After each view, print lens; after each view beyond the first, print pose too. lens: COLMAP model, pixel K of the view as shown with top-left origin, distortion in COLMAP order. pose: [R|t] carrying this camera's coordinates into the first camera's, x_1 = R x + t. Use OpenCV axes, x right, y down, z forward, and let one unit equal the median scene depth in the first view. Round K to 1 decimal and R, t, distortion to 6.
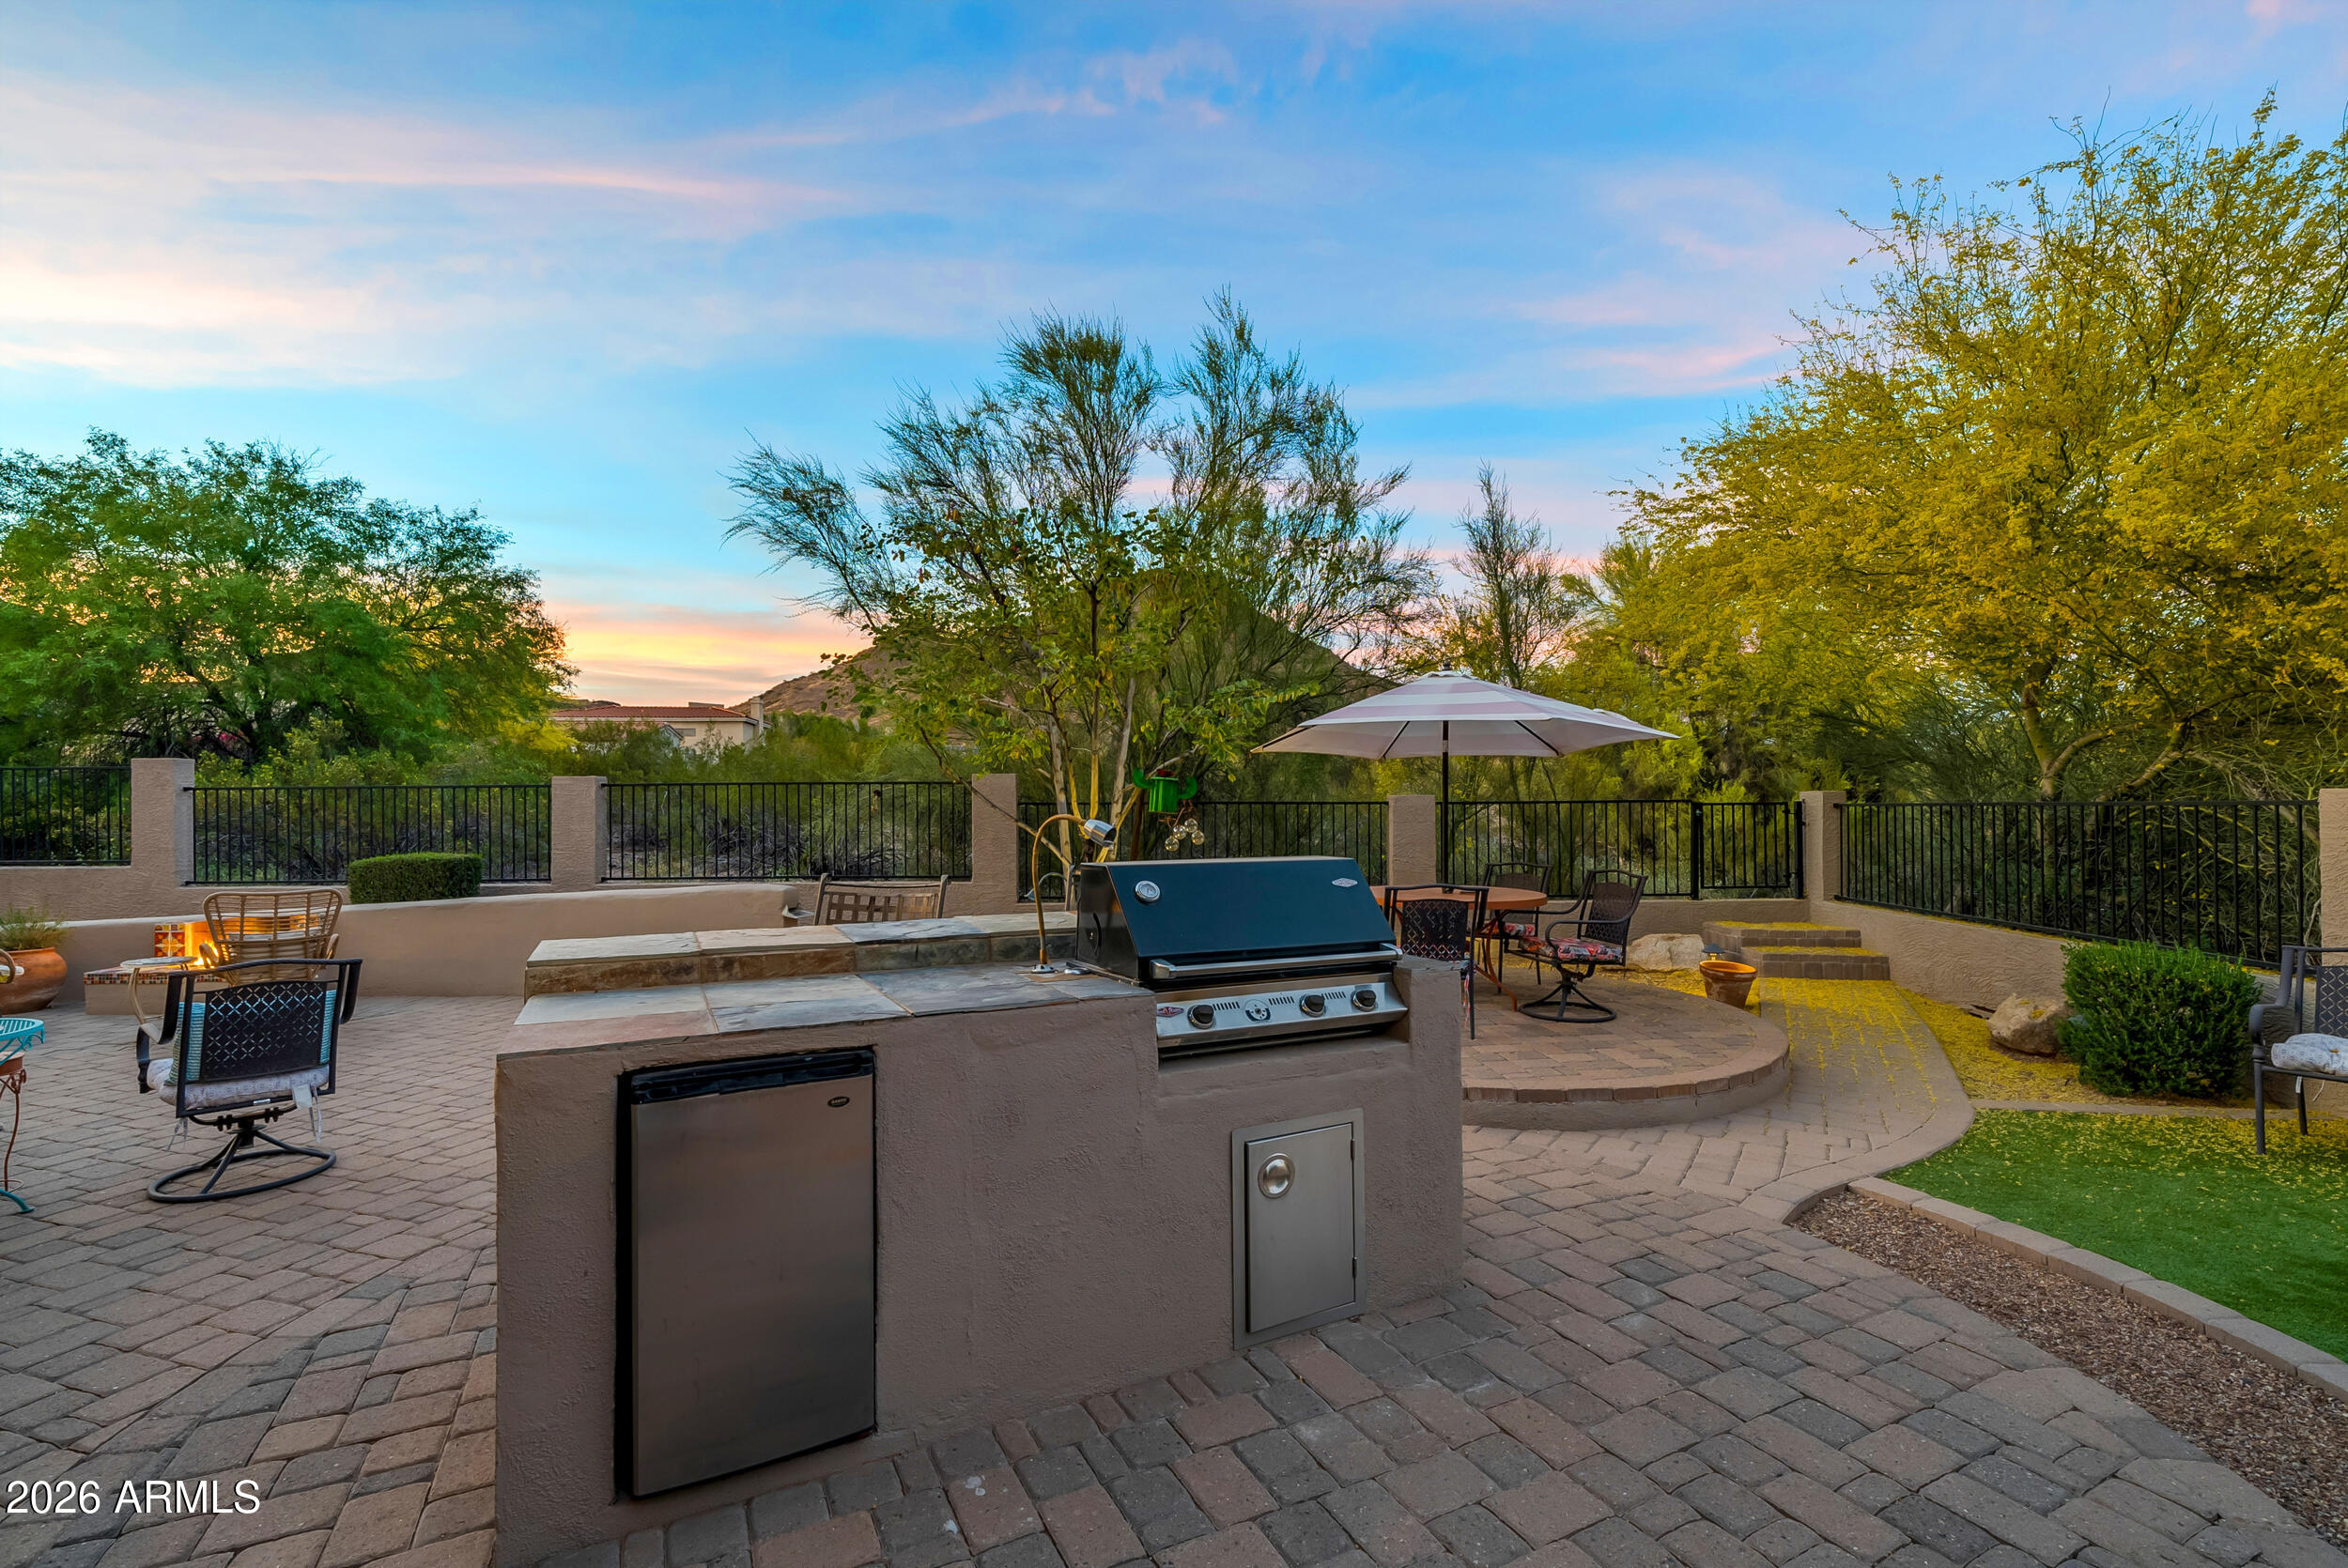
lens RADIAL K [[945.4, 0, 1163.7], [0, 945.4, 799.0], [0, 0, 1]] dist [-0.003709, 0.002682]
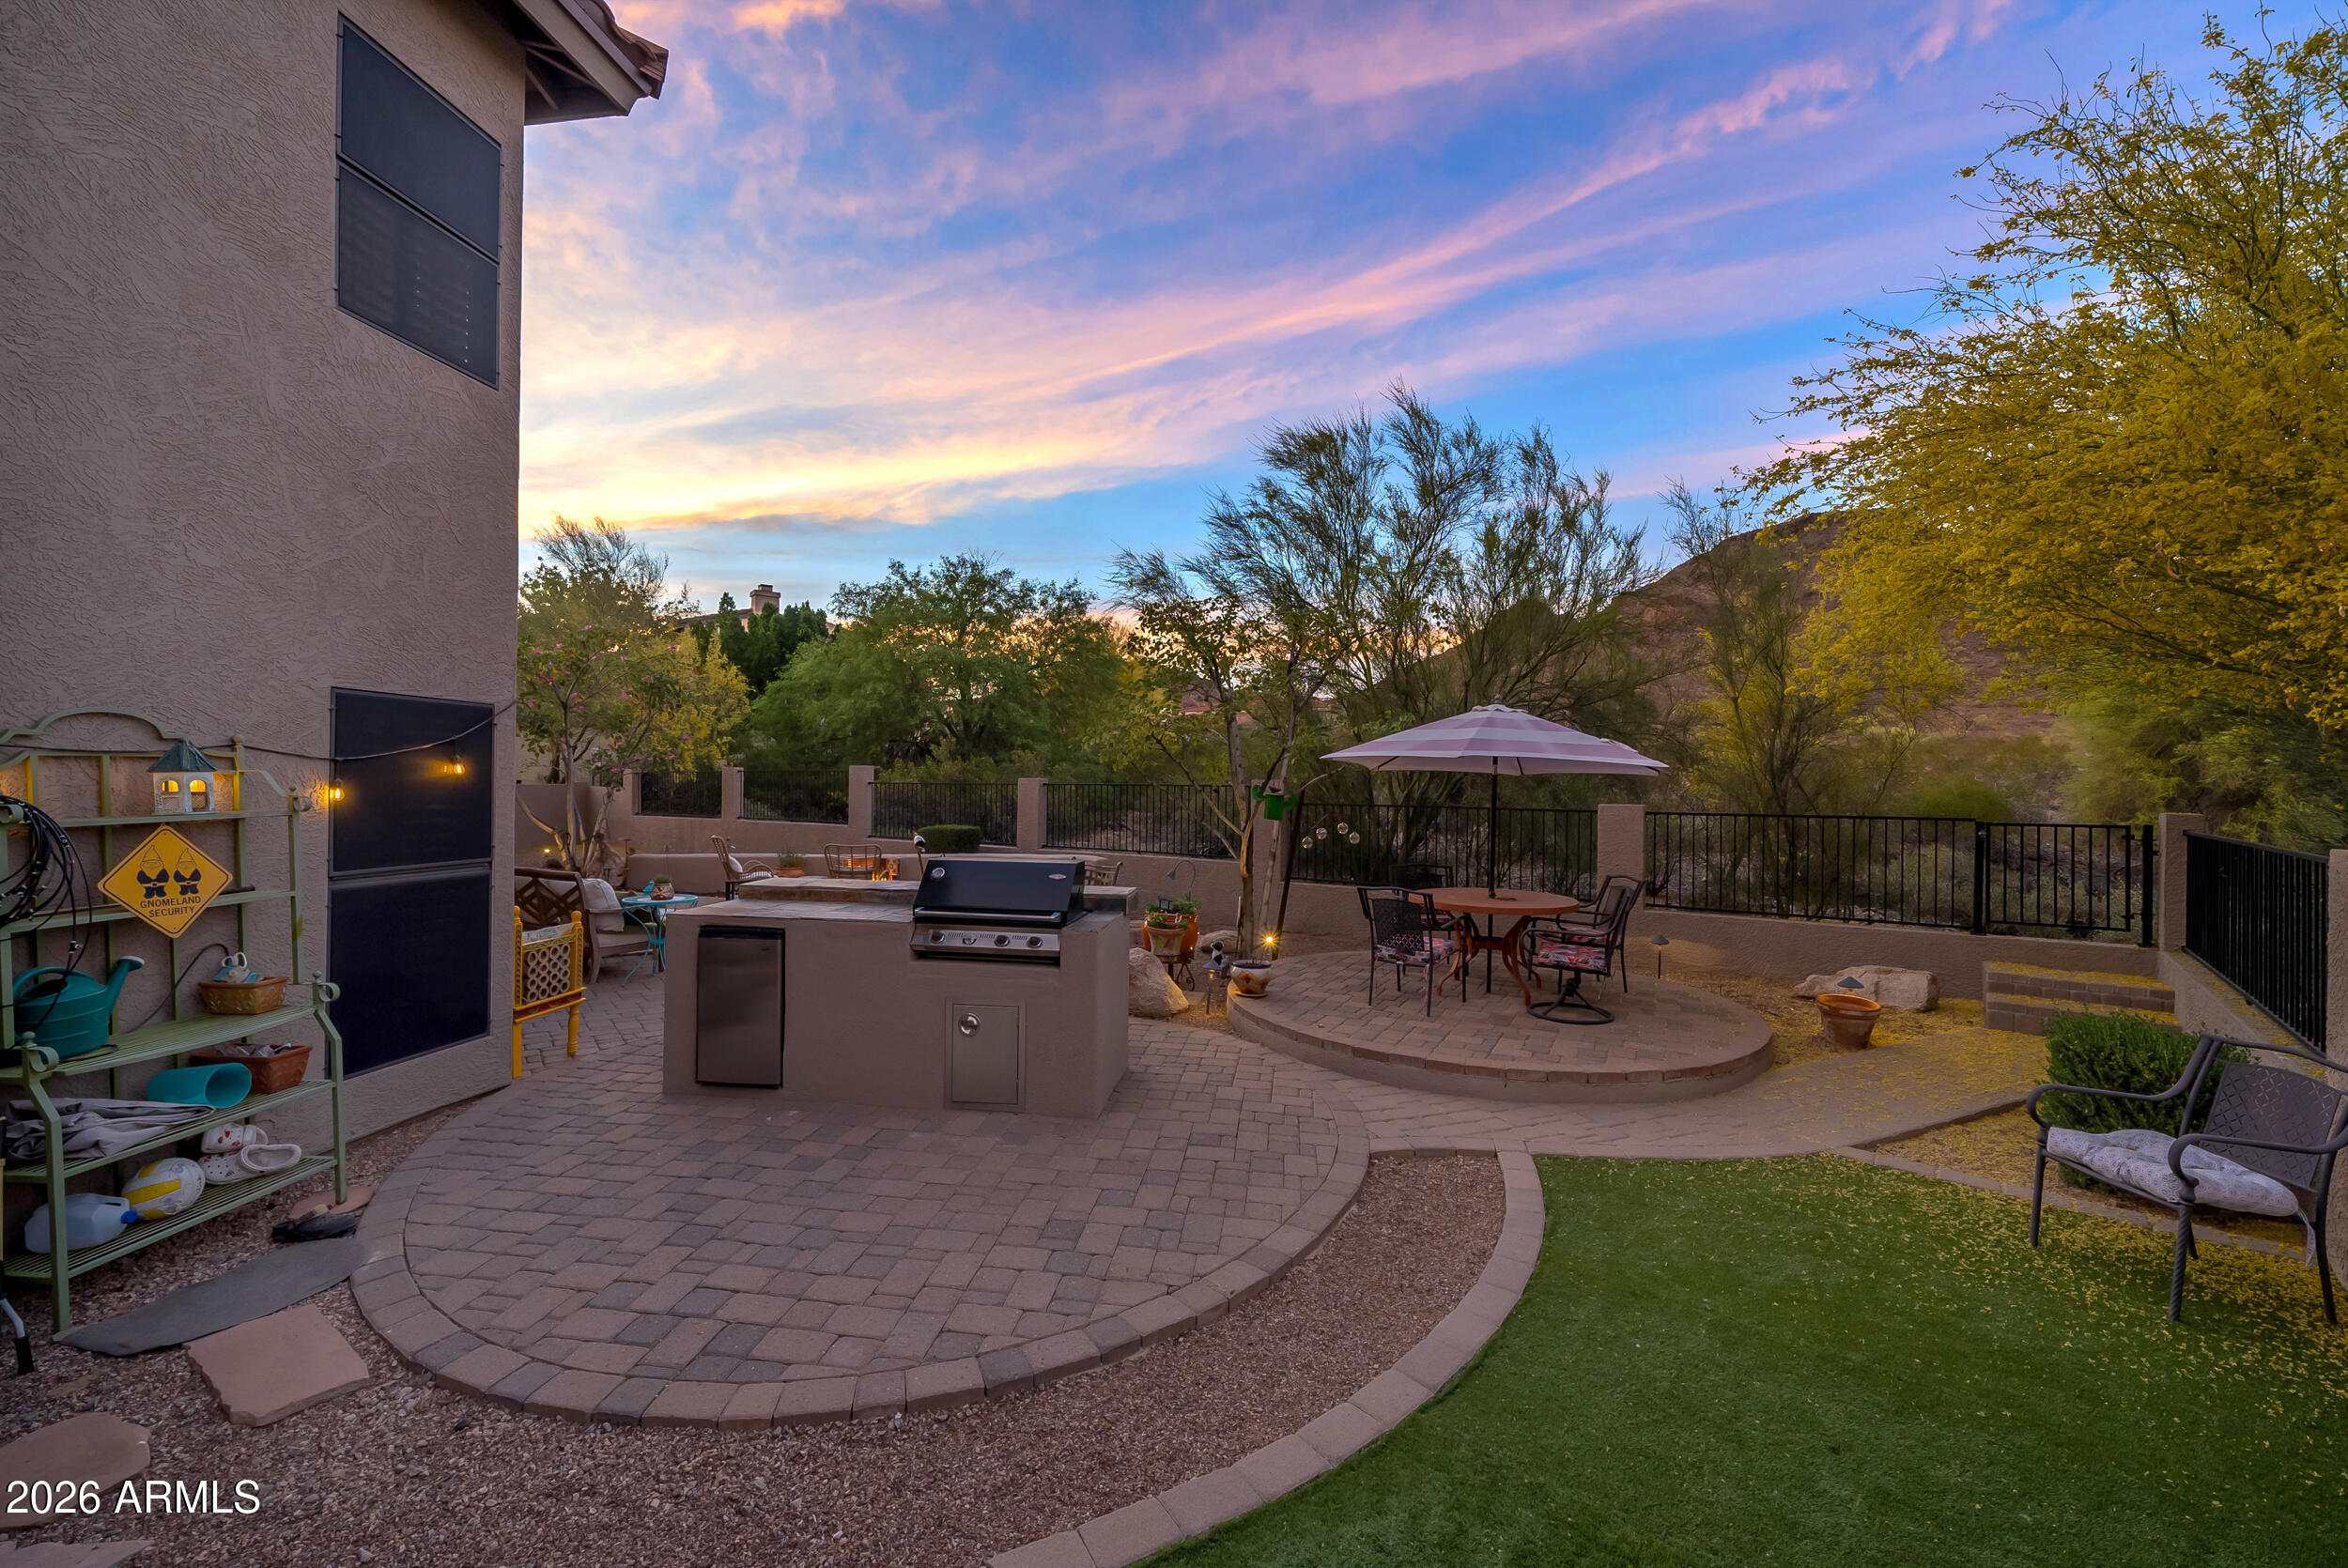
lens RADIAL K [[862.1, 0, 1165.7], [0, 862.1, 788.0], [0, 0, 1]] dist [-0.002337, 0.000005]
pose [[0.839582, 0.014858, -0.543030, 0.411794], [-0.010877, 0.999885, 0.010541, -0.031627], [0.543125, -0.002944, 0.839647, -0.075555]]
